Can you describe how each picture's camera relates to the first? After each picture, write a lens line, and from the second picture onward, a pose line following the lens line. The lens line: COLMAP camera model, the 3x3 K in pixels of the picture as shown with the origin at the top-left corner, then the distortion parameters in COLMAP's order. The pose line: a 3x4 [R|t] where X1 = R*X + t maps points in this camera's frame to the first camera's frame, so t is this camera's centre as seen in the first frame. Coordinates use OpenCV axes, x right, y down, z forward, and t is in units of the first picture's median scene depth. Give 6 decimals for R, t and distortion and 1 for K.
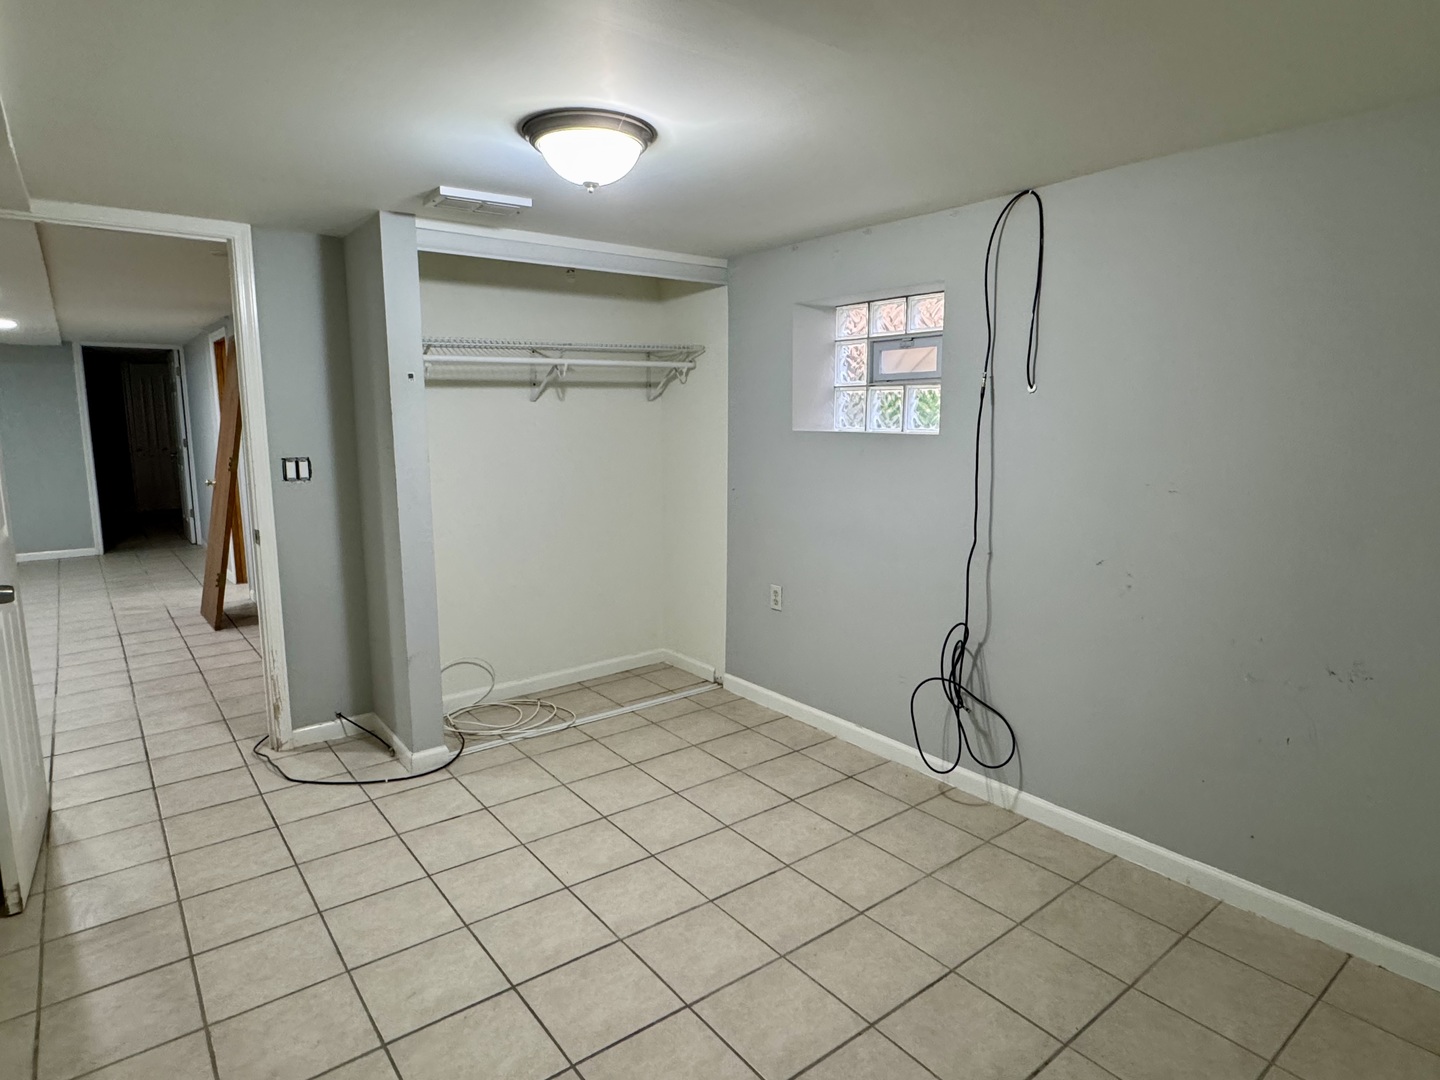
lens RADIAL K [[816.6, 0, 708.9], [0, 816.6, 534.5], [0, 0, 1]] dist [-0.000954, 0.003097]
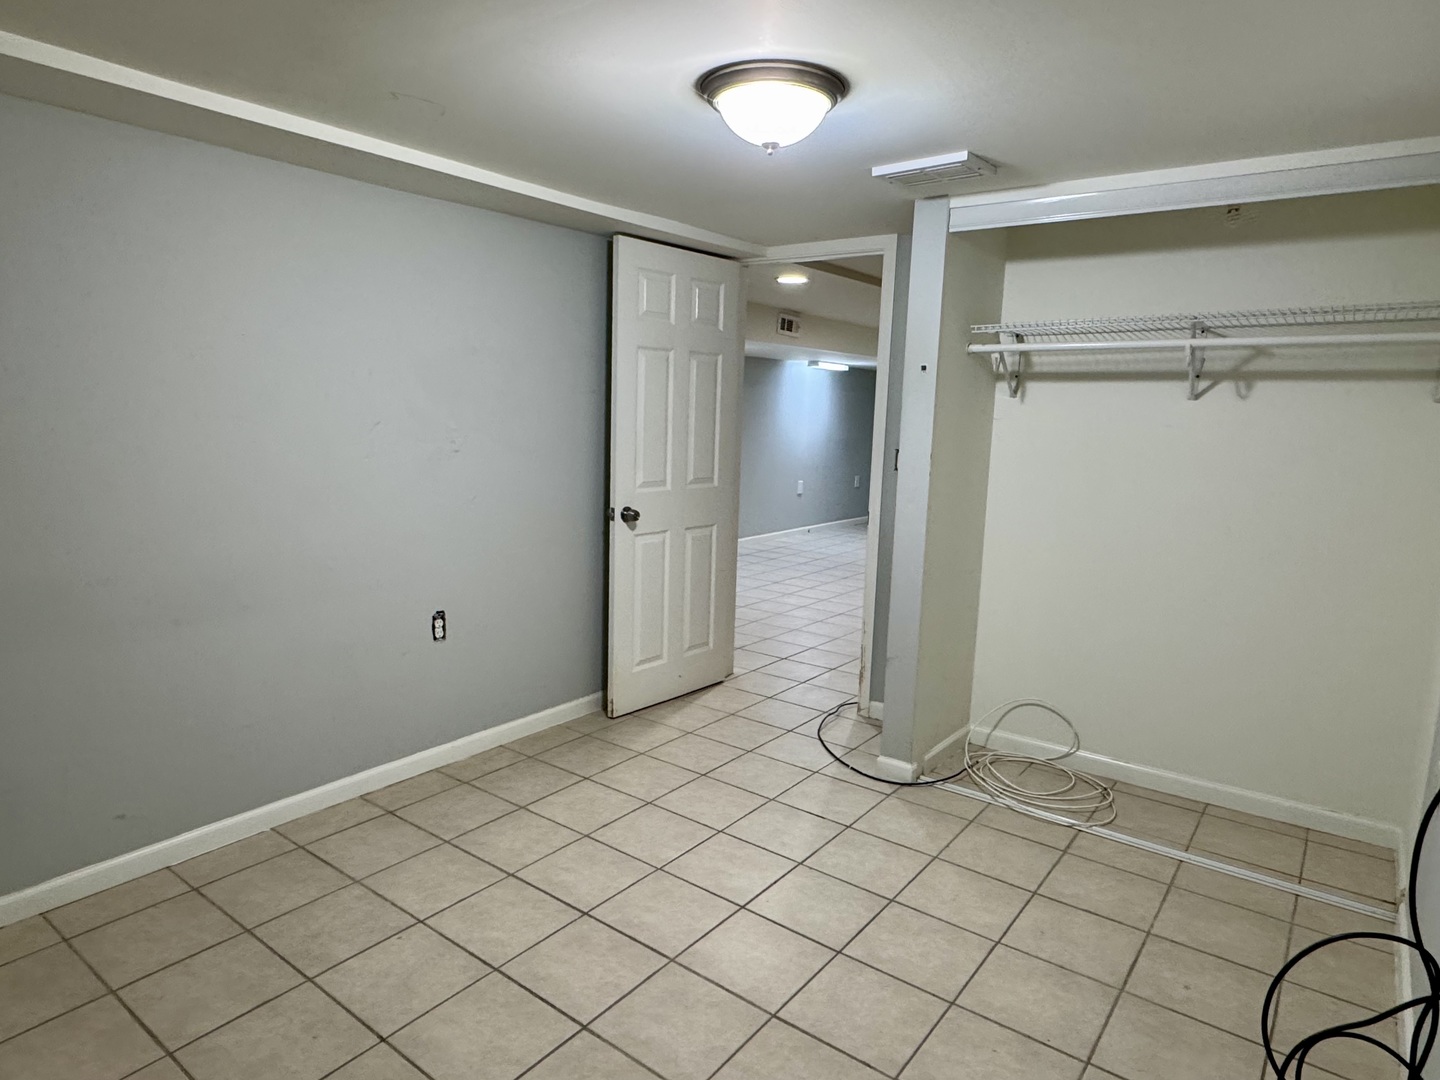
lens RADIAL K [[878.9, 0, 712.8], [0, 878.9, 542.3], [0, 0, 1]] dist [-0.000139, -0.000159]
pose [[0.263232, 0.160624, -0.951267, 0.550191], [-0.172606, 0.977973, 0.117371, -0.070374], [0.949166, 0.133298, 0.285158, 0.481671]]
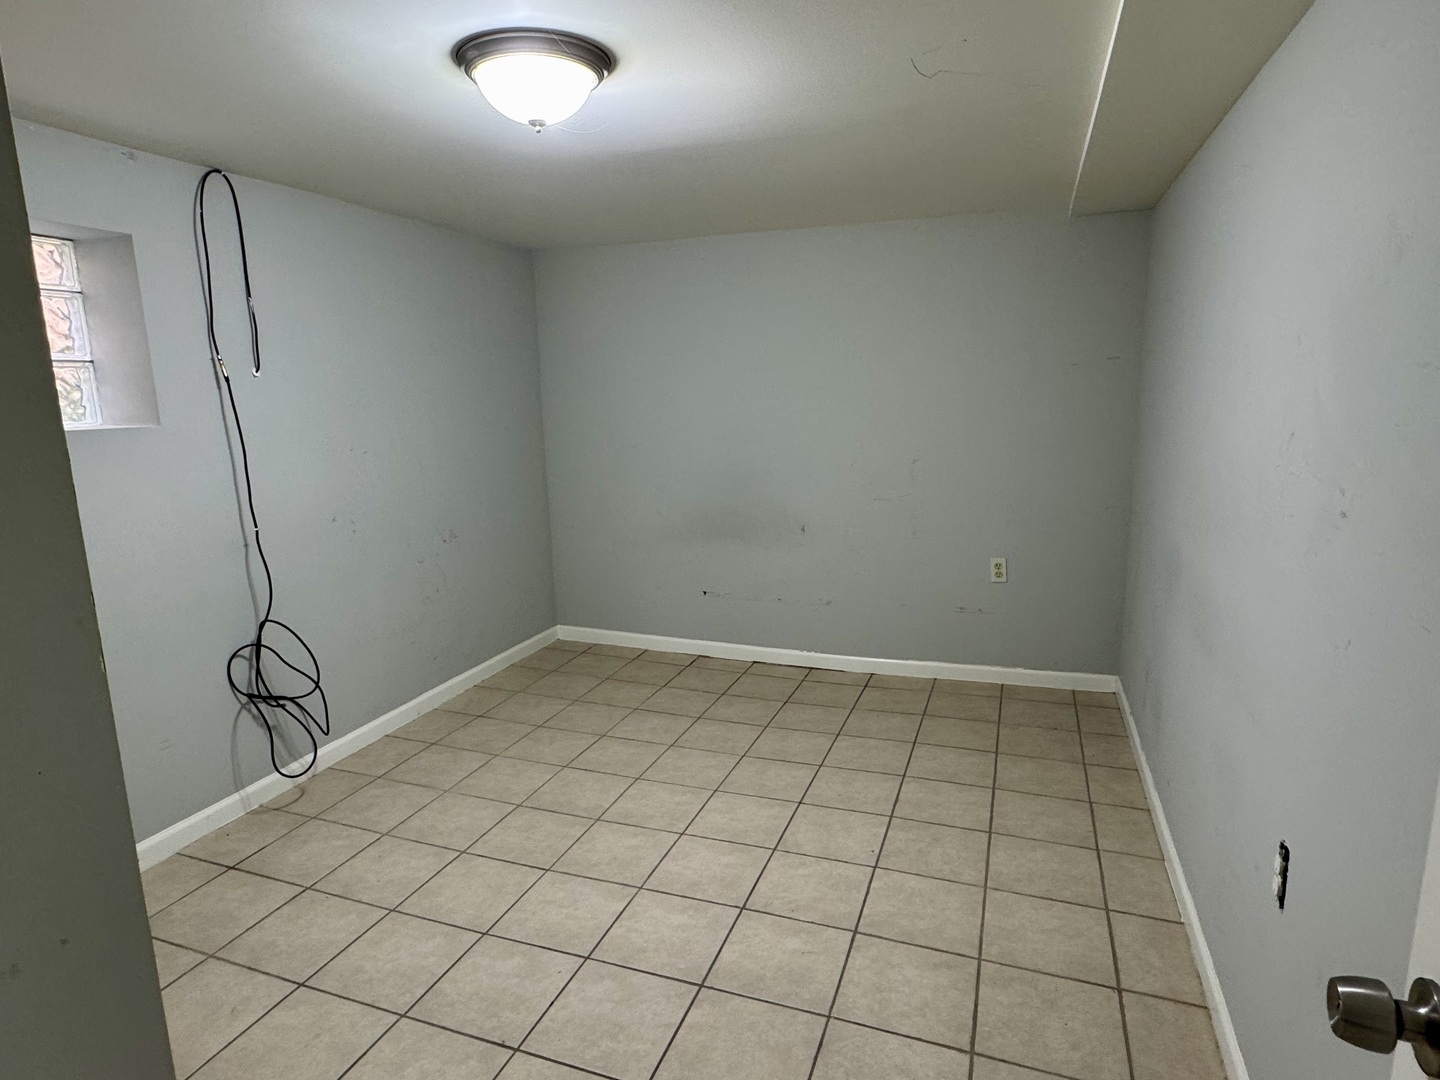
lens RADIAL K [[816.6, 0, 718.9], [0, 816.6, 540.1], [0, 0, 1]] dist [-0.000954, 0.003097]
pose [[-0.529692, -0.147137, 0.835331, -0.683511], [0.148878, 0.953421, 0.262342, -0.137972], [-0.835022, 0.263323, -0.483114, 0.911117]]
